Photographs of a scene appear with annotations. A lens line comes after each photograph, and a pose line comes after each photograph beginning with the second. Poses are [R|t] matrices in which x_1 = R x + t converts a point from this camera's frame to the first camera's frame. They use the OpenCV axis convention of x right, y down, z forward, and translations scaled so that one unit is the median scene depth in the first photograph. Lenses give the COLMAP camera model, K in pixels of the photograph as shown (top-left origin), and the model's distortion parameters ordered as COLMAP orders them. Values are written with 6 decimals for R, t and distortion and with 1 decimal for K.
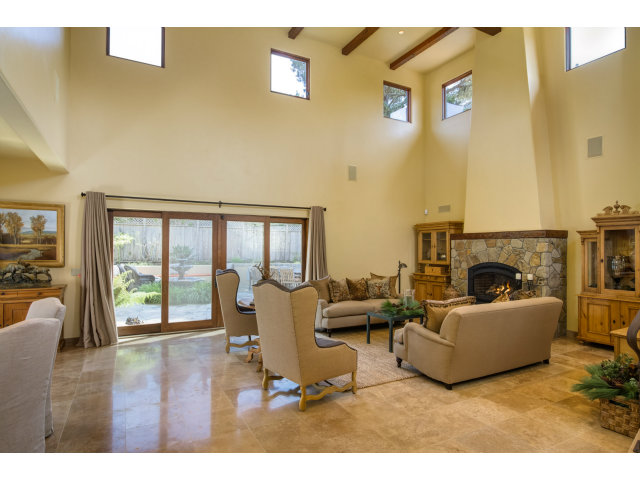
lens RADIAL K [[365.3, 0, 321.1], [0, 365.3, 245.4], [0, 0, 1]] dist [0.001425, -0.000009]
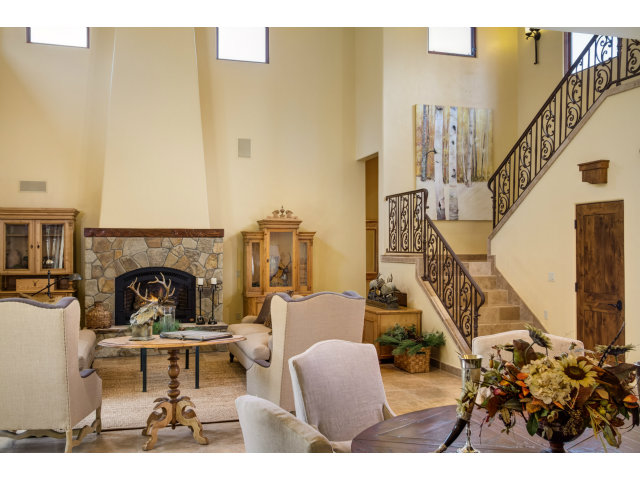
lens RADIAL K [[616.3, 0, 319.6], [0, 616.3, 243.8], [0, 0, 1]] dist [0.027260, 0.000000]
pose [[0.223686, 0.008288, 0.974626, -0.778133], [-0.005665, 0.999958, -0.007203, 0.004213], [-0.974645, -0.003911, 0.223723, 0.377725]]
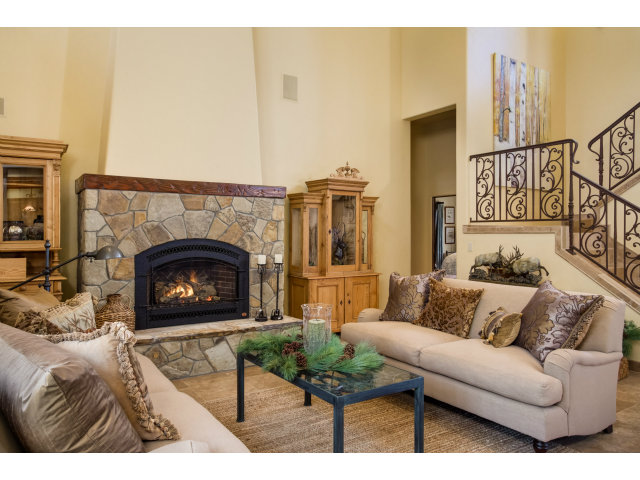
lens RADIAL K [[461.0, 0, 326.8], [0, 461.0, 228.5], [0, 0, 1]] dist [-0.000833, 0.004298]
pose [[-0.089071, 0.012801, 0.995943, -0.216963], [-0.009240, 0.999864, -0.013678, 0.040729], [-0.995982, -0.010421, -0.088940, 0.911270]]
